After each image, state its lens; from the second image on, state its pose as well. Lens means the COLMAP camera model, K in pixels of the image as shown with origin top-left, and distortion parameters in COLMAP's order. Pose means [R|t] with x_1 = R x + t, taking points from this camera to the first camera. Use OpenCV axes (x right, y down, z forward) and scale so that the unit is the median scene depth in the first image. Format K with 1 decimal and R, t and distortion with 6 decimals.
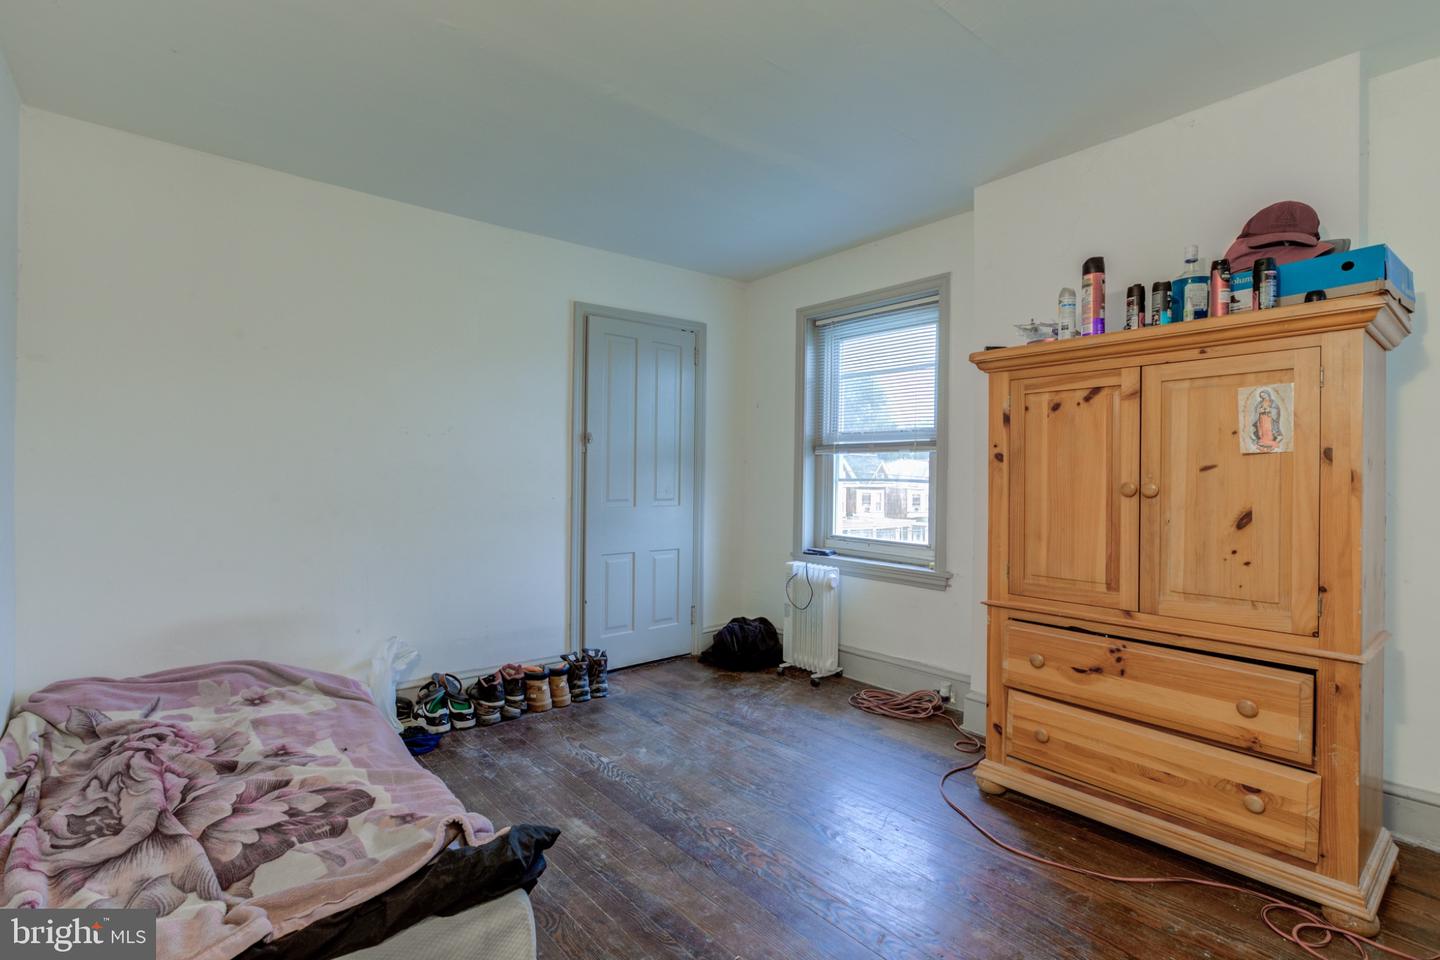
lens RADIAL K [[672.7, 0, 715.1], [0, 672.7, 482.0], [0, 0, 1]] dist [-0.004869, 0.000275]
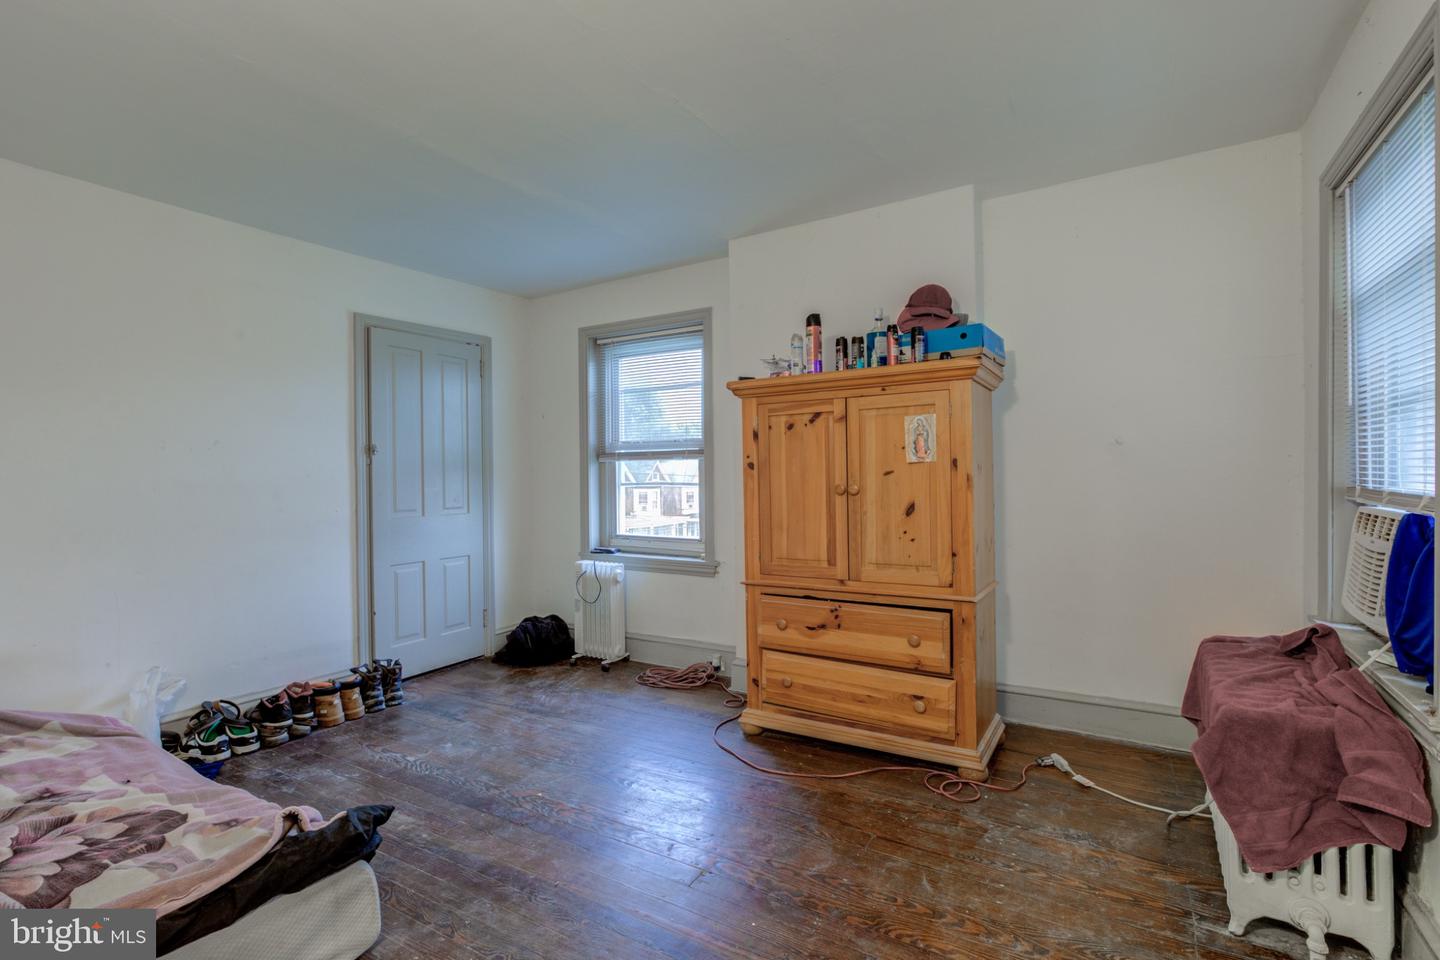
lens RADIAL K [[672.7, 0, 715.1], [0, 672.7, 482.0], [0, 0, 1]] dist [-0.004869, 0.000275]
pose [[0.946110, -0.024692, 0.322902, -0.051179], [0.024709, 0.999686, 0.004047, -0.014635], [-0.322901, 0.004150, 0.946424, -0.181693]]
